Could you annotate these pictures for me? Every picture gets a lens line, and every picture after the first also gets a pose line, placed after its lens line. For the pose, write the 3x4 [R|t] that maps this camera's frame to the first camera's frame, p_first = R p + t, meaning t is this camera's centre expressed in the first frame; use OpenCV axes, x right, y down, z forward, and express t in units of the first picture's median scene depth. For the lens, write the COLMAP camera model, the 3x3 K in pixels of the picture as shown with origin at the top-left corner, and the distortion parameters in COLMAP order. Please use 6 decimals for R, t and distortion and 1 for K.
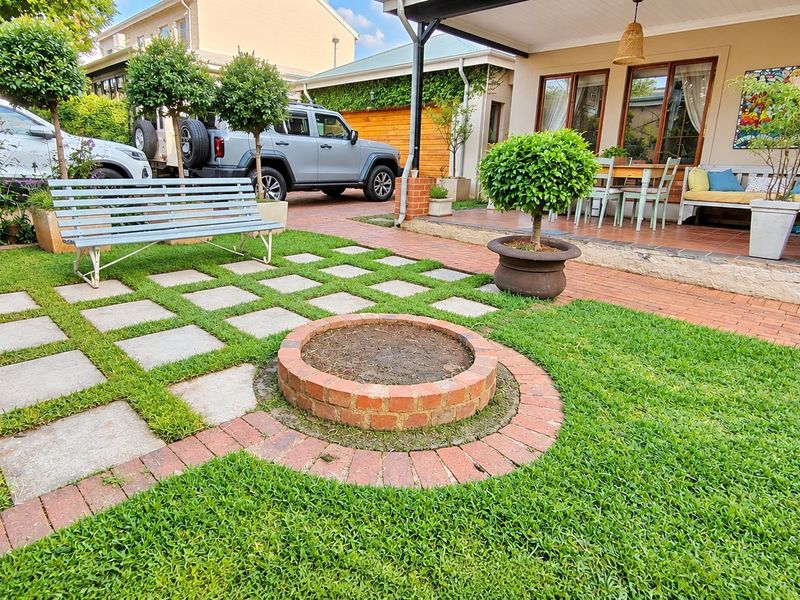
lens RADIAL K [[508.5, 0, 363.2], [0, 508.5, 266.6], [0, 0, 1]] dist [0.003754, -0.001490]
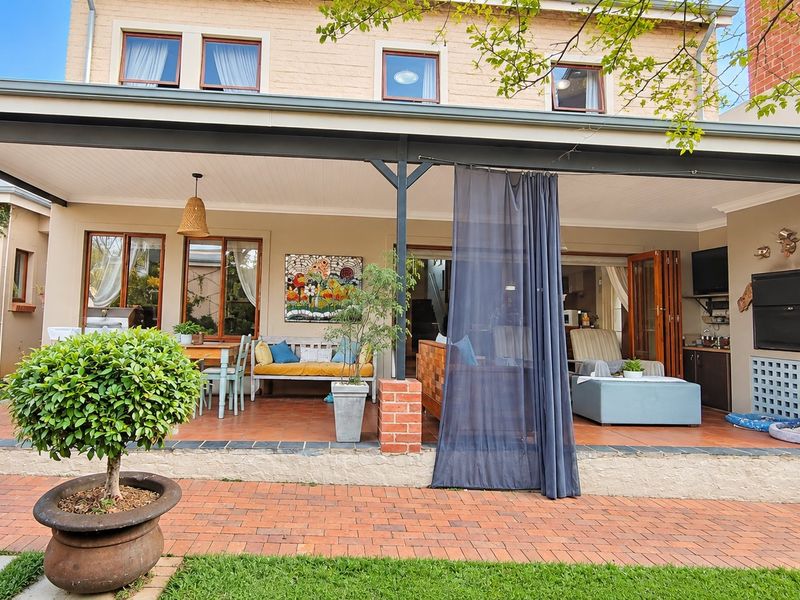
lens RADIAL K [[499.0, 0, 400.0], [0, 499.0, 300.0], [0, 0, 1]] dist [-0.026708, -0.000304]
pose [[0.611827, 0.035076, 0.790214, 0.031726], [0.140488, 0.978314, -0.152198, -0.087126], [-0.778416, 0.204134, 0.593631, 0.177366]]
